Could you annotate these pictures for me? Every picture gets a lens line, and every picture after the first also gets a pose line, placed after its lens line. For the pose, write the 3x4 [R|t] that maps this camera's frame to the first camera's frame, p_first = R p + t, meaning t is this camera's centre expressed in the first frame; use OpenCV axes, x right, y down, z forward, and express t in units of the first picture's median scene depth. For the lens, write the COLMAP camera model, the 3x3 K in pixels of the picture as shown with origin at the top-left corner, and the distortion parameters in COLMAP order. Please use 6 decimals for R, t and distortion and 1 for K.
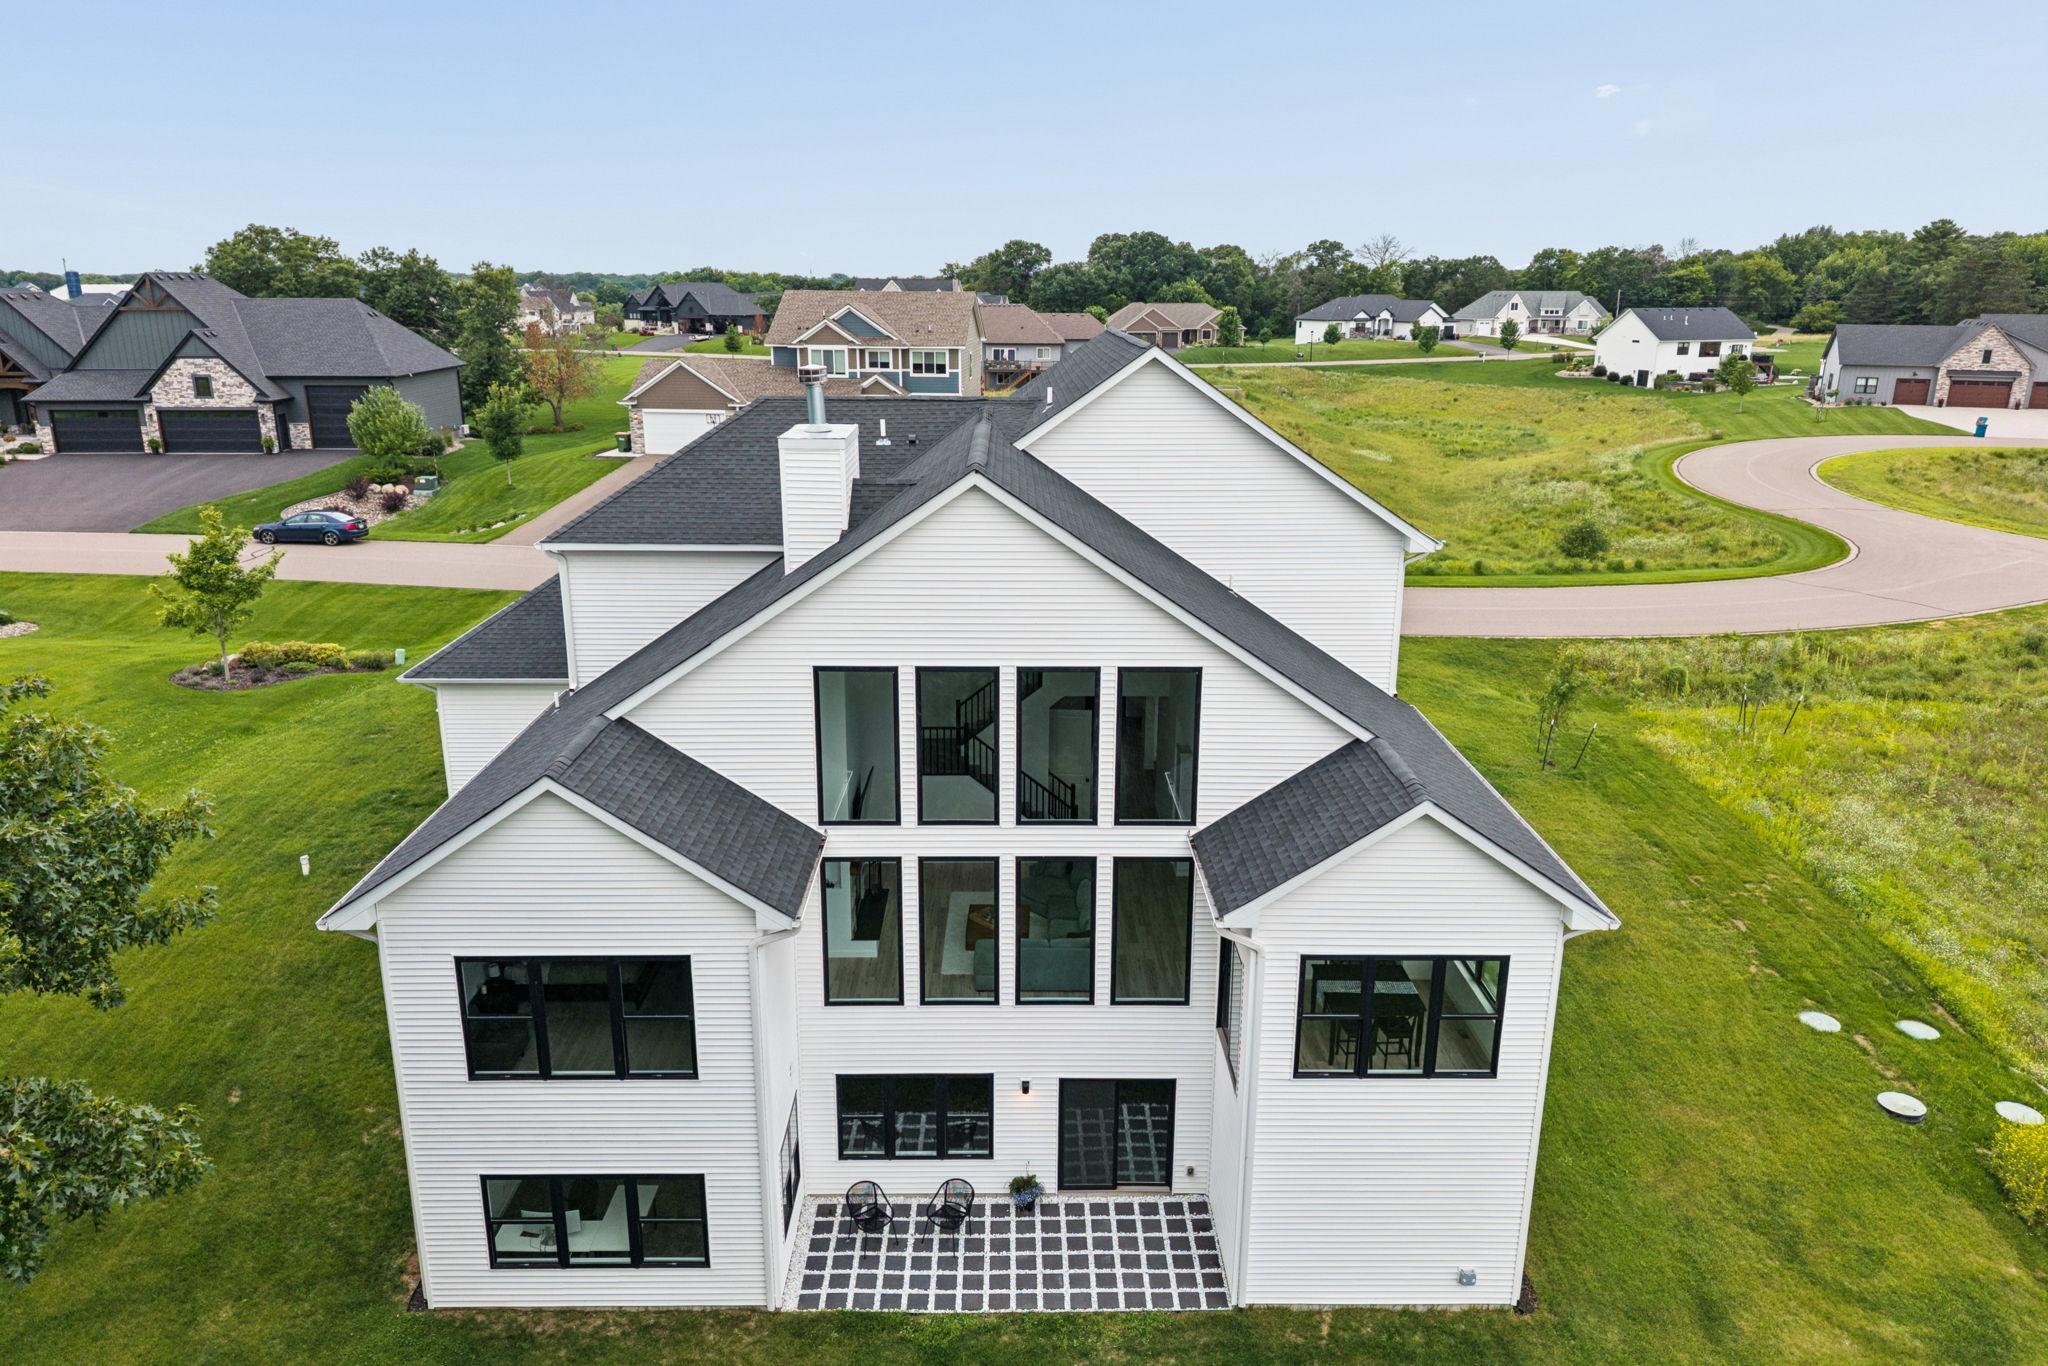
lens RADIAL K [[1354.3, 0, 1038.0], [0, 1354.3, 681.8], [0, 0, 1]] dist [0.019621, -0.002995]
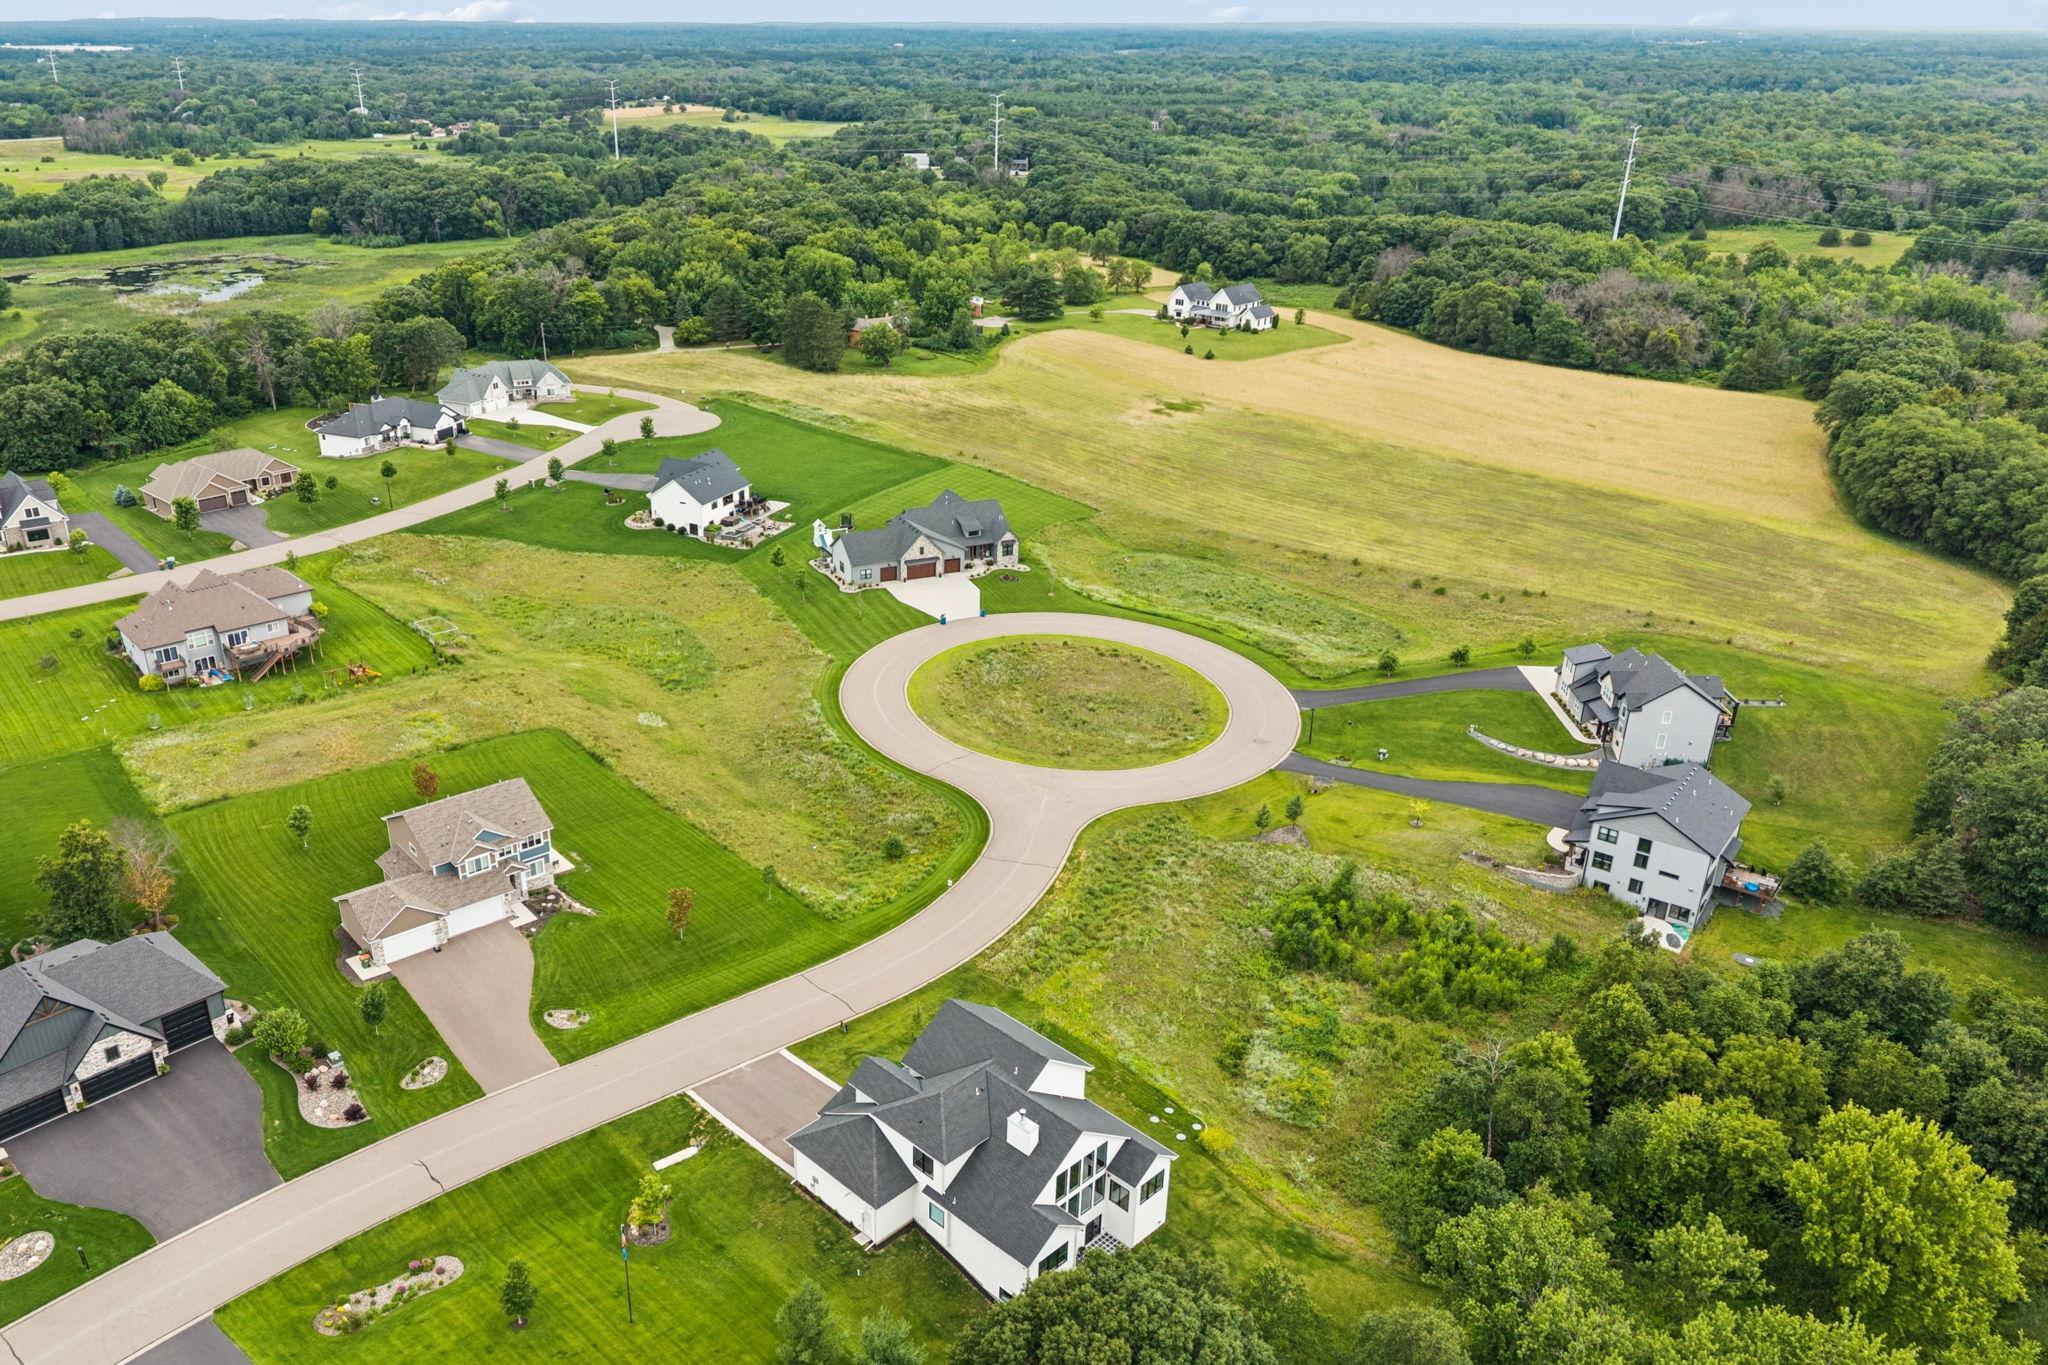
lens RADIAL K [[1545.6, 0, 915.4], [0, 1545.6, 725.3], [0, 0, 1]] dist [0.065040, -0.119790]
pose [[0.729989, -0.283719, 0.621788, -0.899686], [0.181861, 0.957601, 0.223442, -0.735521], [-0.658820, -0.050031, 0.750636, -0.706054]]
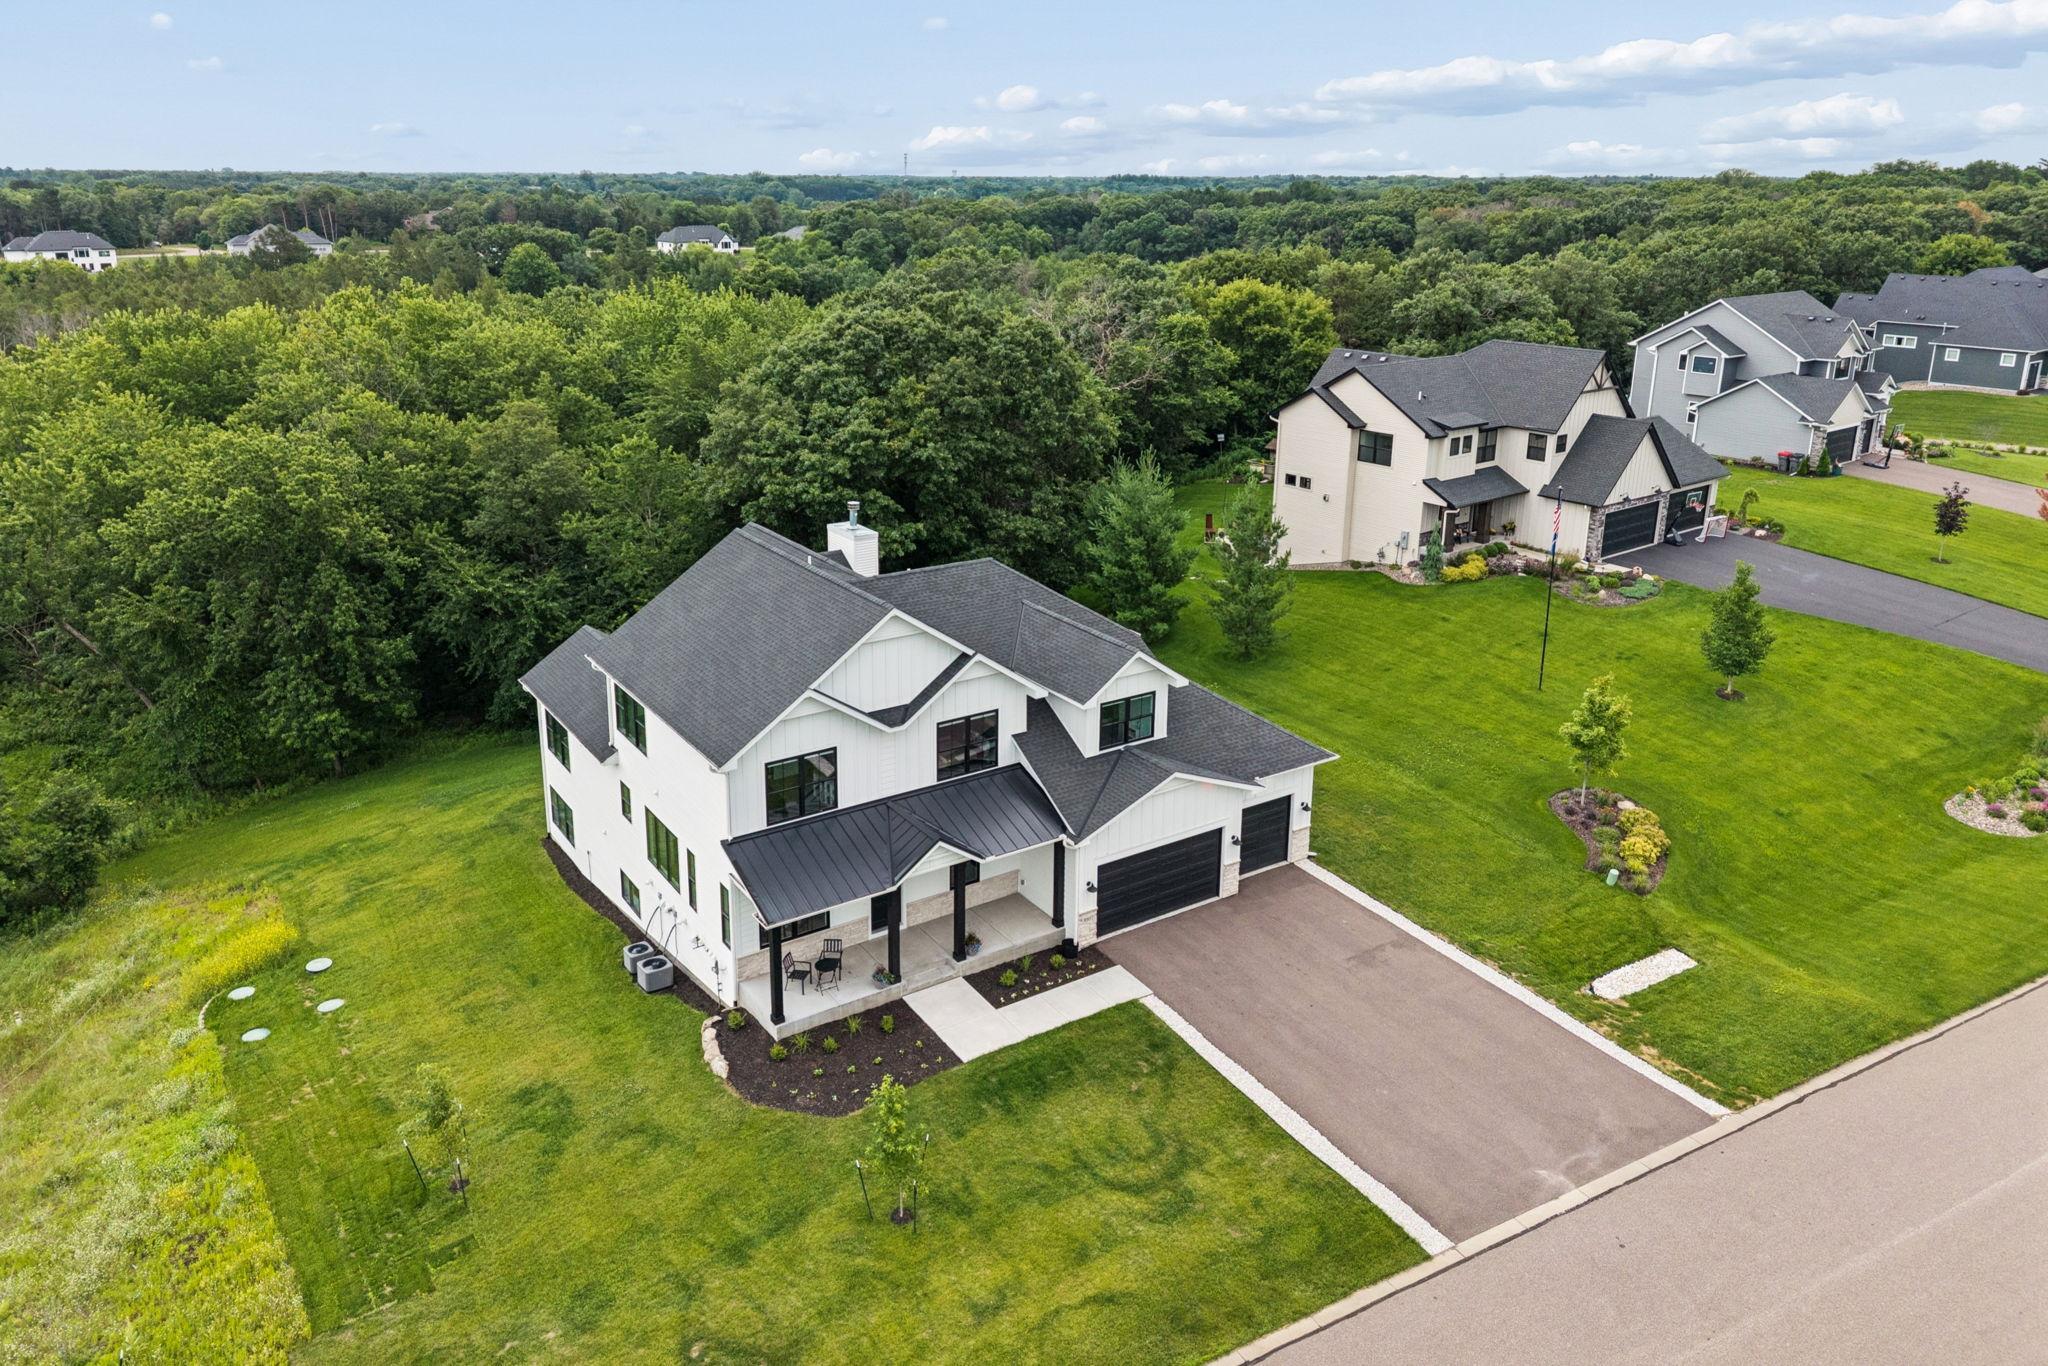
lens RADIAL K [[1418.3, 0, 987.1], [0, 1418.3, 585.1], [0, 0, 1]] dist [0.046790, -0.046546]
pose [[-0.850537, 0.137070, -0.507738, 0.242159], [-0.154068, 0.858141, 0.489752, -0.368173], [0.502841, 0.494778, -0.708763, 0.791416]]
